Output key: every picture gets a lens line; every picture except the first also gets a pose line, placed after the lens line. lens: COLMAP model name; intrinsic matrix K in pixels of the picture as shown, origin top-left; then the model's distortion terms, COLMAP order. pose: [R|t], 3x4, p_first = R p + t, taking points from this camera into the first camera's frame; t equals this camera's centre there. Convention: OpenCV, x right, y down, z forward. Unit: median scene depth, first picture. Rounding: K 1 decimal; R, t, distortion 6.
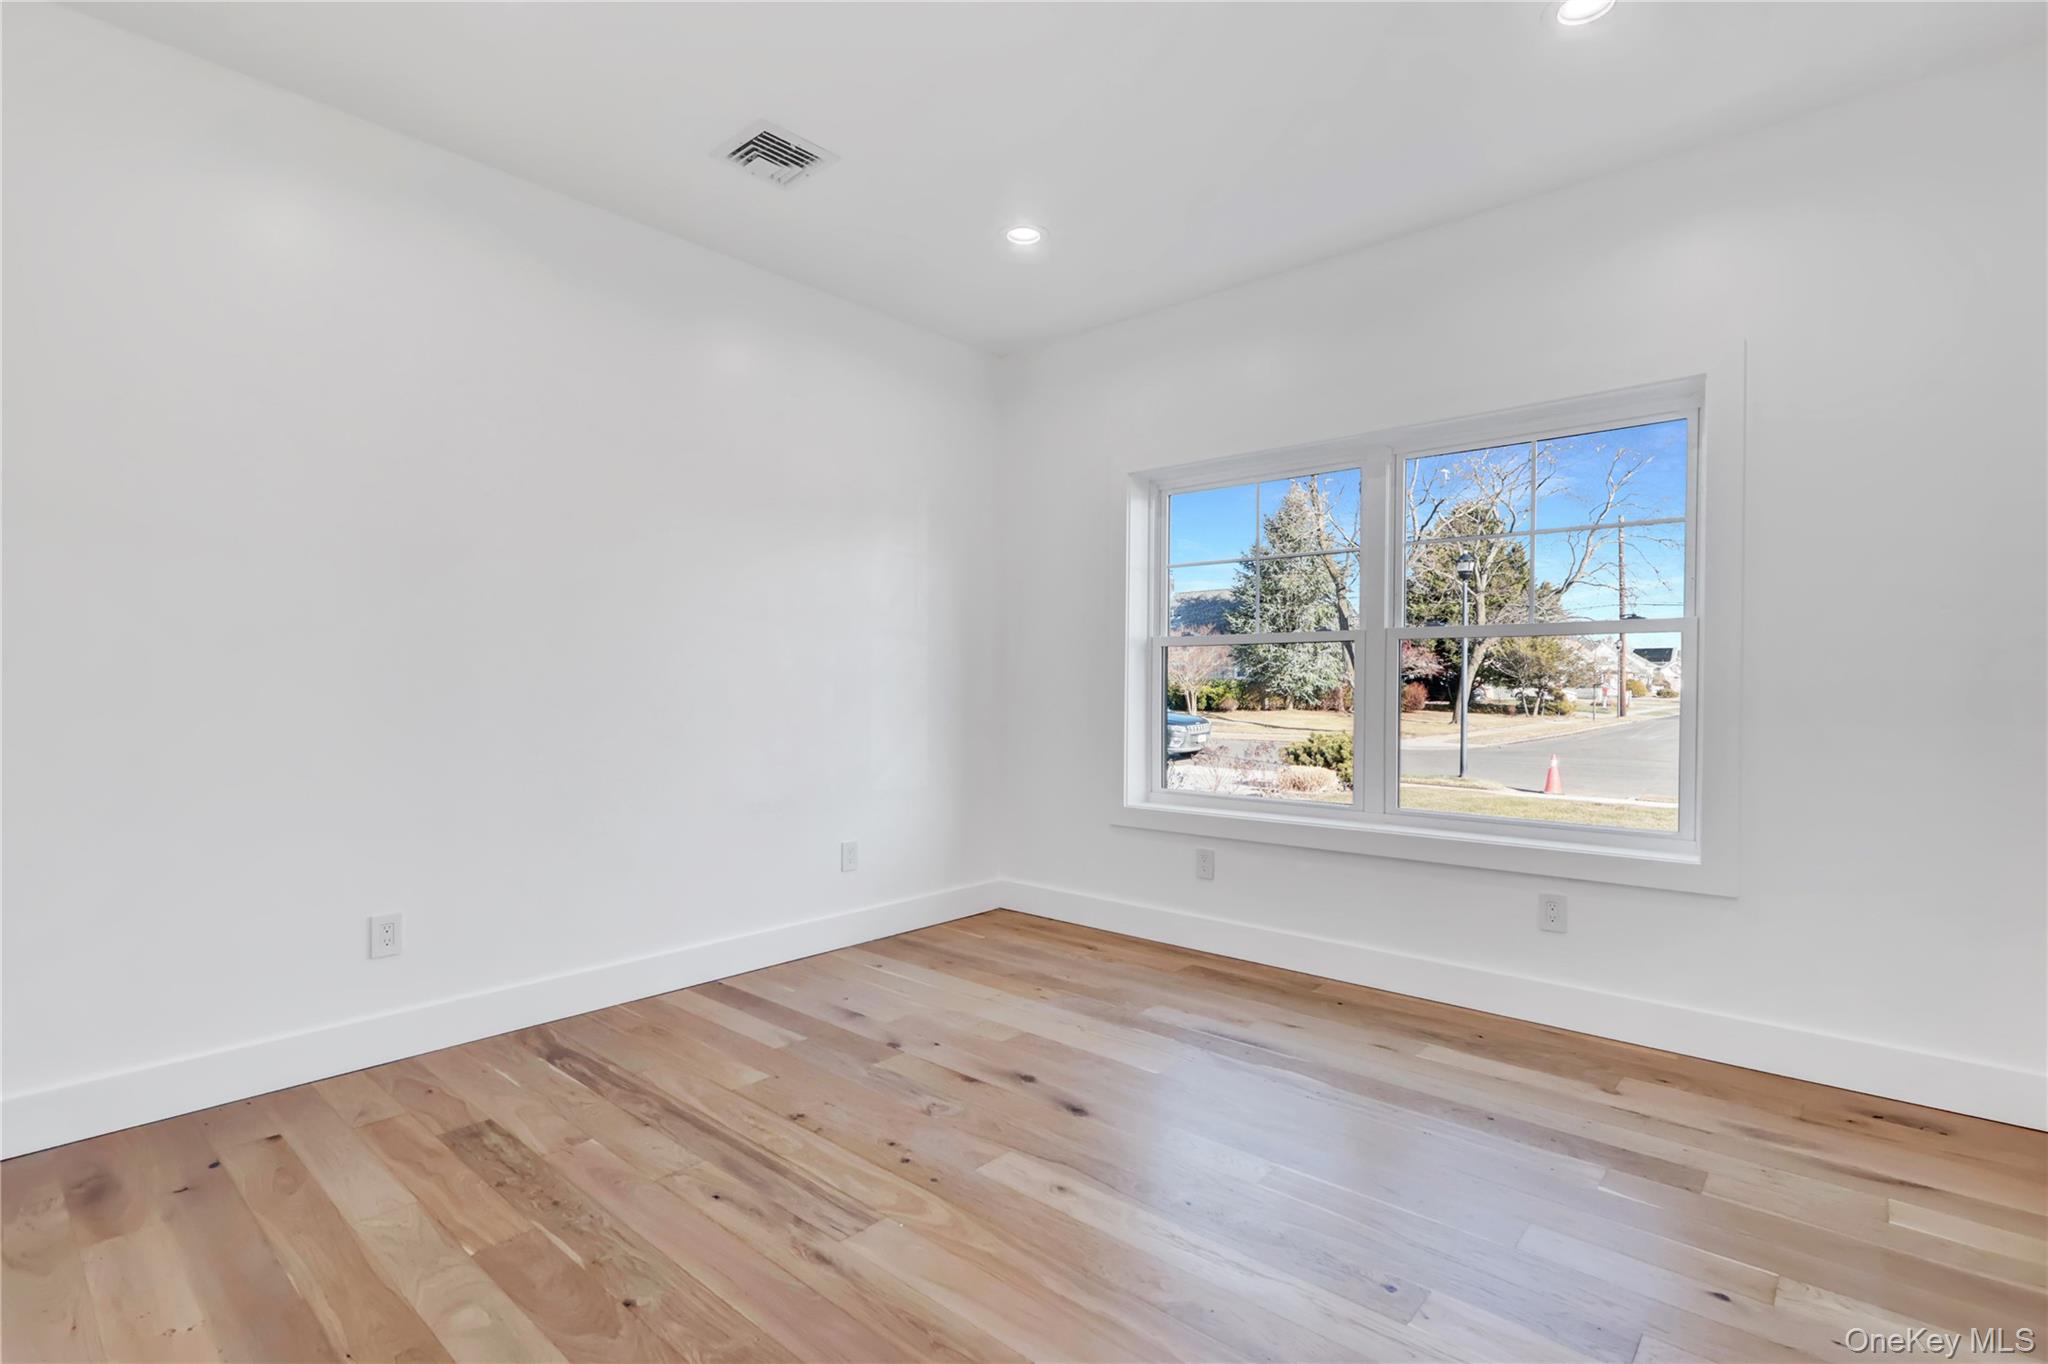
lens RADIAL K [[950.0, 0, 1040.0], [0, 950.0, 678.3], [0, 0, 1]] dist [-0.001552, 0.000205]
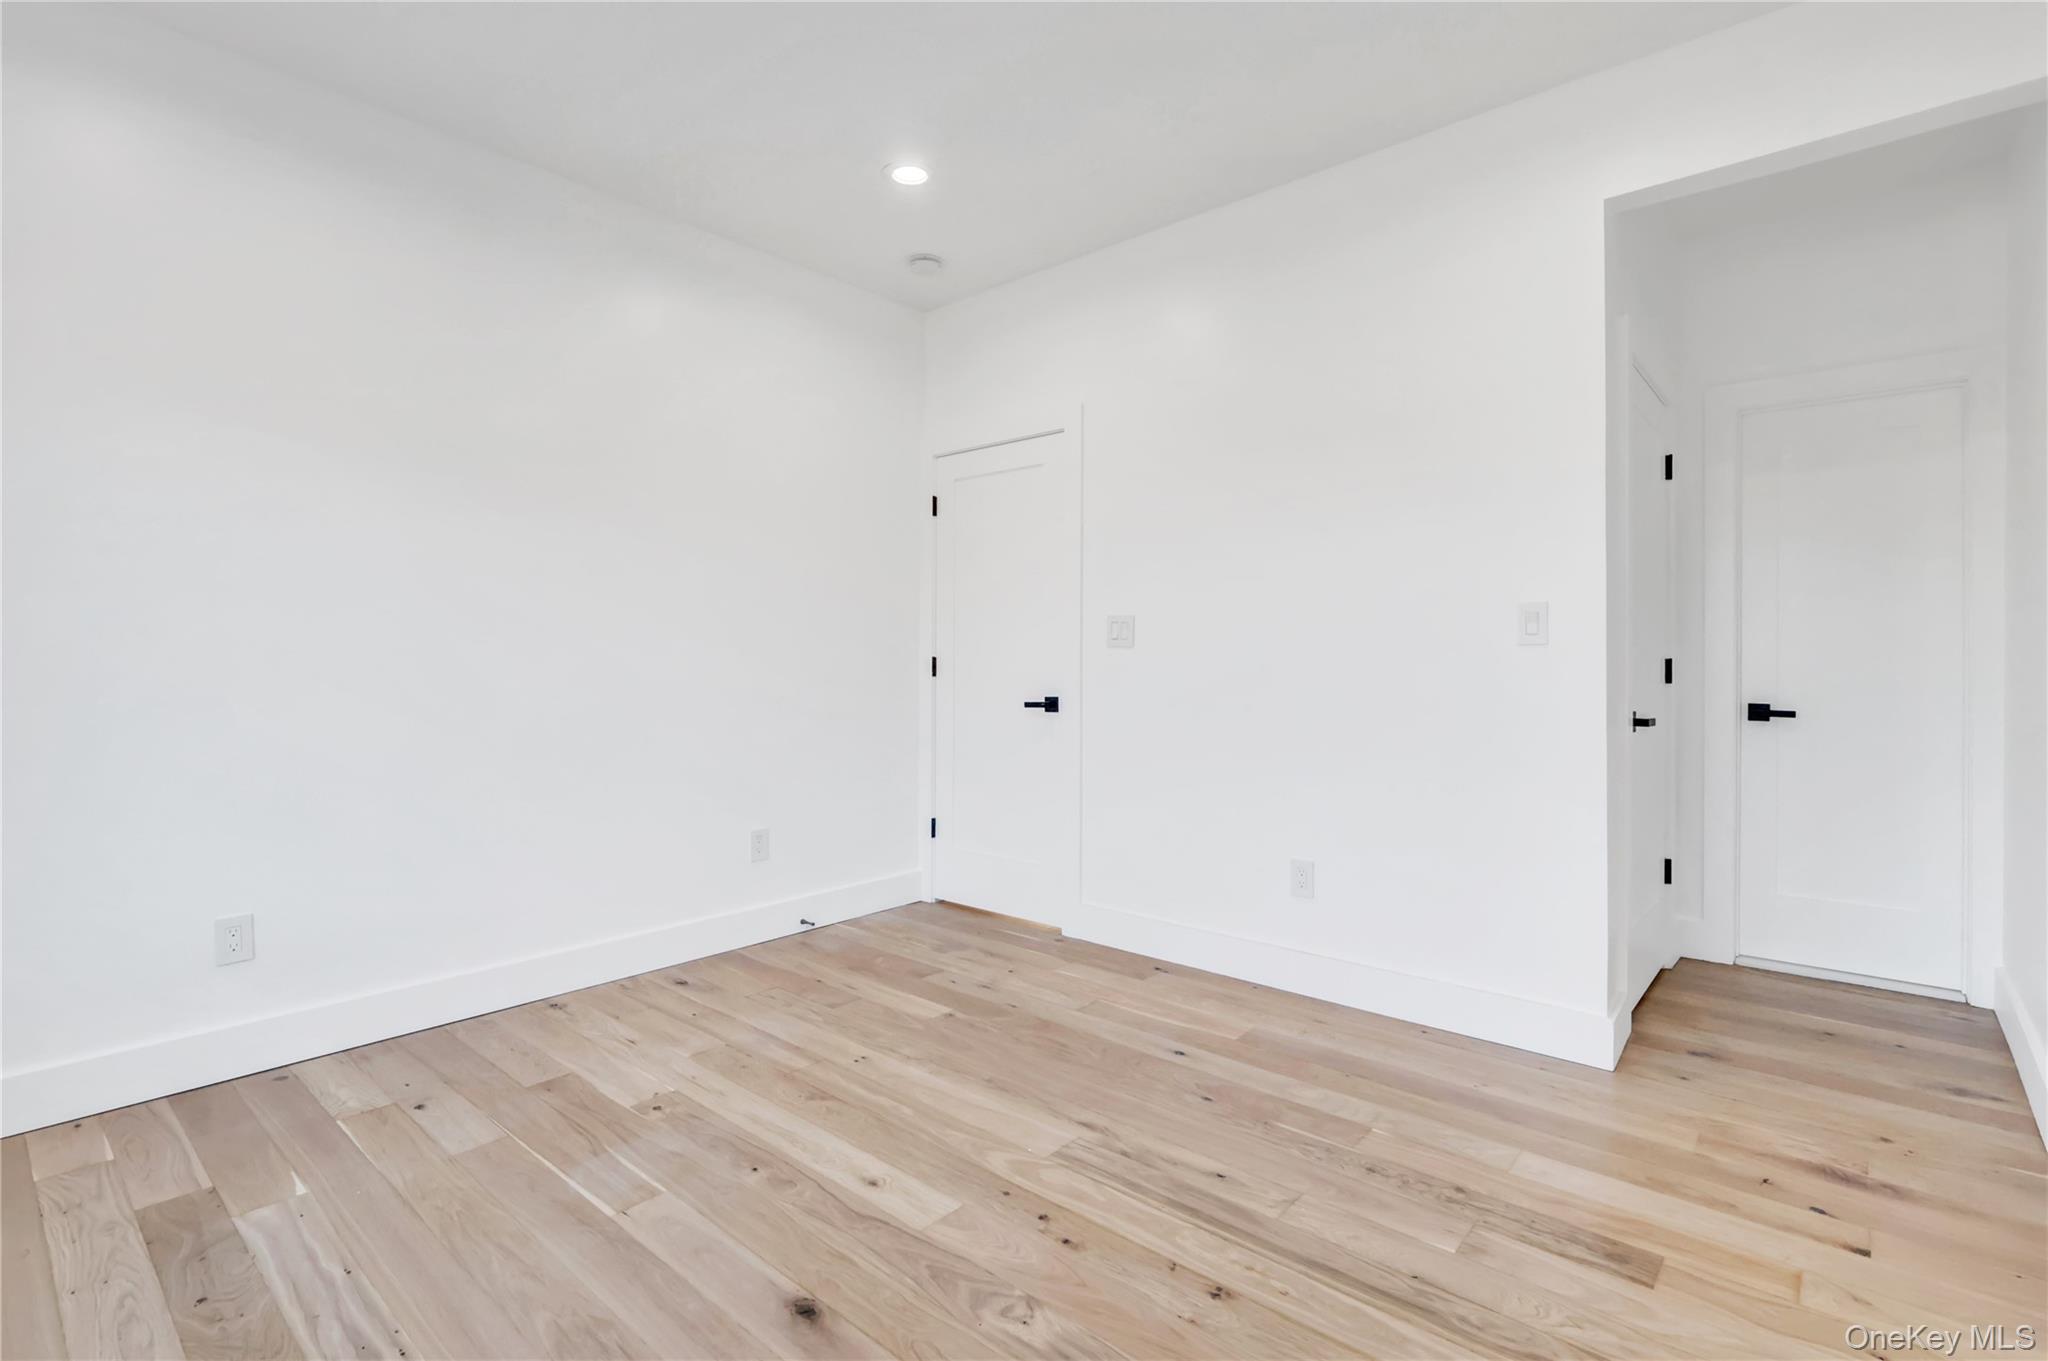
lens RADIAL K [[950.0, 0, 1040.0], [0, 950.0, 676.8], [0, 0, 1]] dist [-0.001552, 0.000205]
pose [[-0.999983, -0.005794, -0.000986, -0.145239], [-0.005802, 0.999949, 0.008253, 0.011461], [0.000938, 0.008259, -0.999965, 1.994251]]
